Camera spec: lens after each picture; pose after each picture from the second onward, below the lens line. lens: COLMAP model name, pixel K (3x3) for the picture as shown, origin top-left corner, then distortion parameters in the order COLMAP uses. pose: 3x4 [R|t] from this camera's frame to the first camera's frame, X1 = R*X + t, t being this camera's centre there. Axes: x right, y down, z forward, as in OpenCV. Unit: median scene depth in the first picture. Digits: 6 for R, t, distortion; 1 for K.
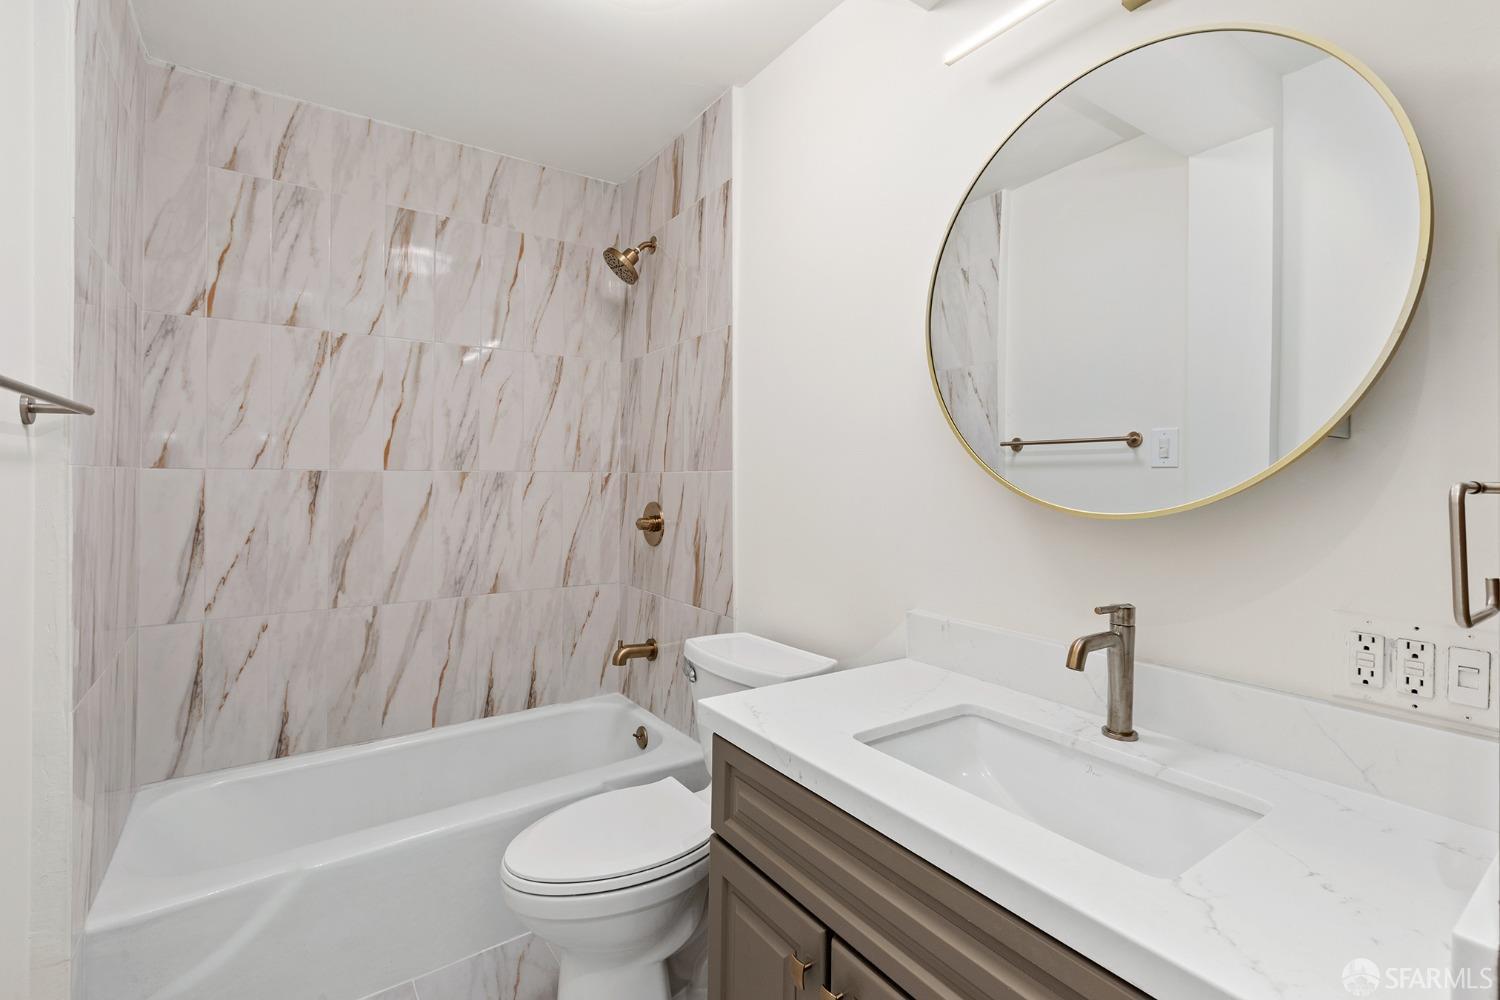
lens RADIAL K [[687.9, 0, 740.6], [0, 687.9, 465.4], [0, 0, 1]] dist [-0.000185, 0.000051]
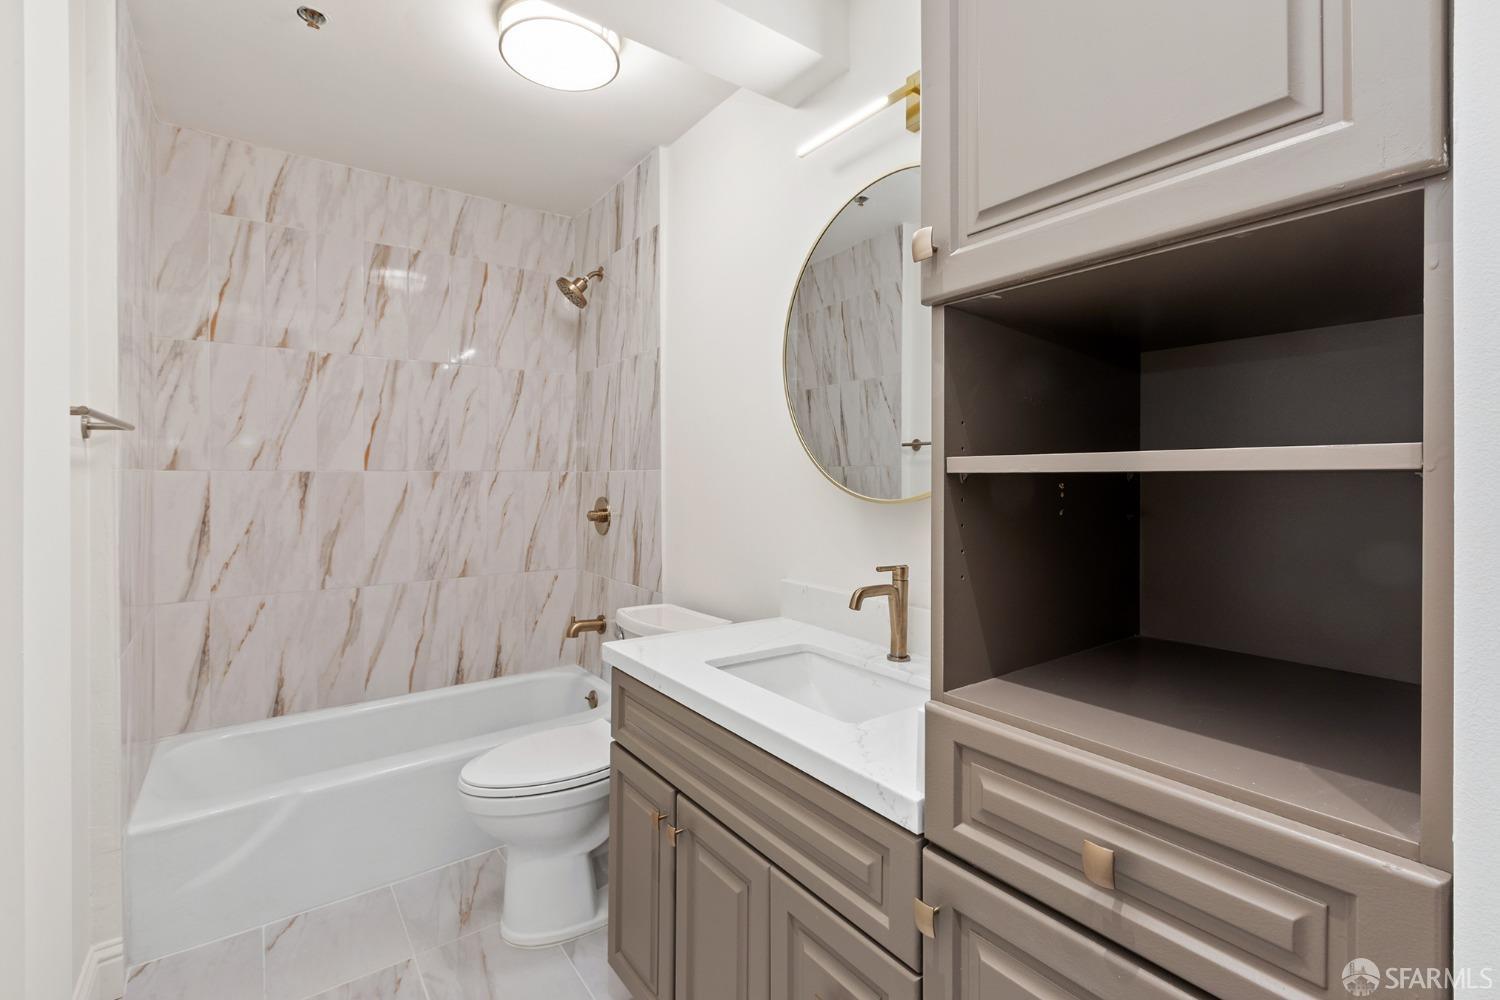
lens RADIAL K [[665.3, 0, 737.5], [0, 665.3, 467.1], [0, 0, 1]] dist [-0.000084, -0.000040]
pose [[0.999574, -0.005428, 0.028694, 0.080259], [0.005248, 0.999966, 0.006330, -0.003140], [-0.028728, -0.006176, 0.999568, -0.144086]]
